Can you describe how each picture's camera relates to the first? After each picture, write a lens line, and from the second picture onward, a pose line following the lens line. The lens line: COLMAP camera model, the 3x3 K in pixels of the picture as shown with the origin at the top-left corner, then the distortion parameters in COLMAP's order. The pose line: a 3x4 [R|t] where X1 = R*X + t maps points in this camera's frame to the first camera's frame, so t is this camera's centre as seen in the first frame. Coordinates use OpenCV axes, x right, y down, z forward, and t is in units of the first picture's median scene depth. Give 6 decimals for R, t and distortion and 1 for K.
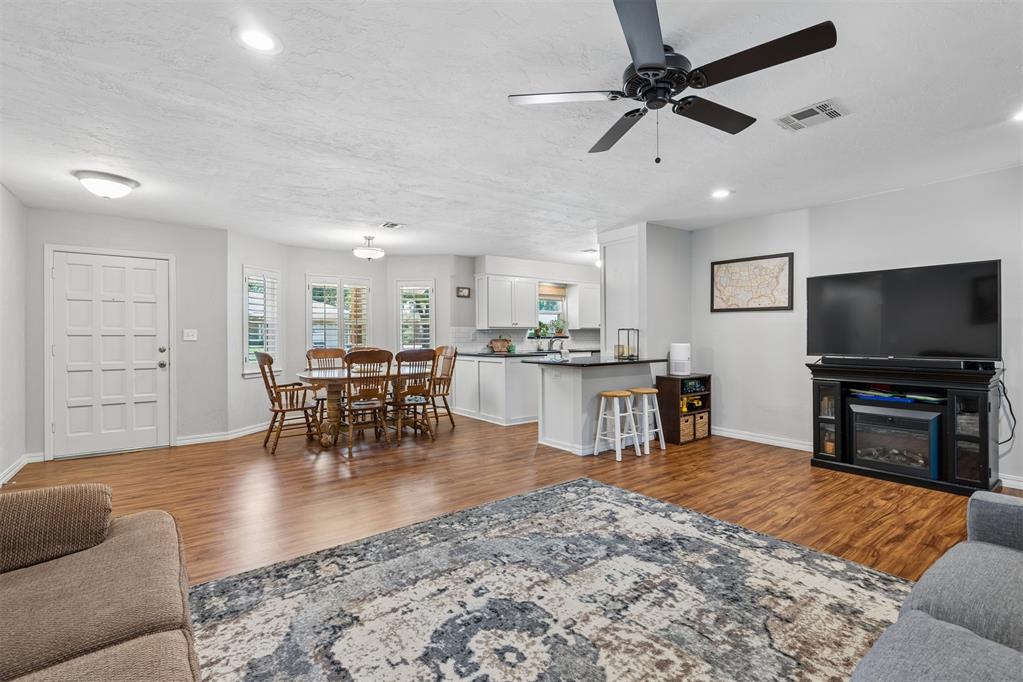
lens RADIAL K [[463.0, 0, 508.4], [0, 463.0, 337.8], [0, 0, 1]] dist [-0.005203, 0.002178]
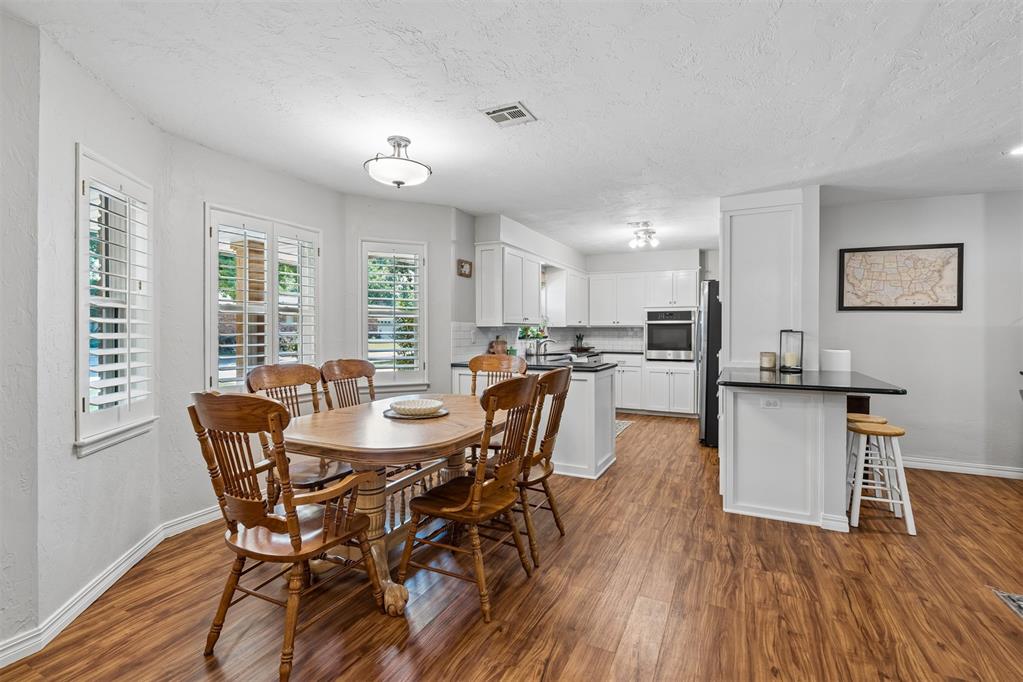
lens RADIAL K [[463.0, 0, 509.9], [0, 463.0, 331.1], [0, 0, 1]] dist [-0.005203, 0.002178]
pose [[0.890381, 0.007080, 0.455161, -0.546741], [-0.005804, 0.999974, -0.004202, -0.014613], [-0.455179, 0.001100, 0.890399, 0.654012]]
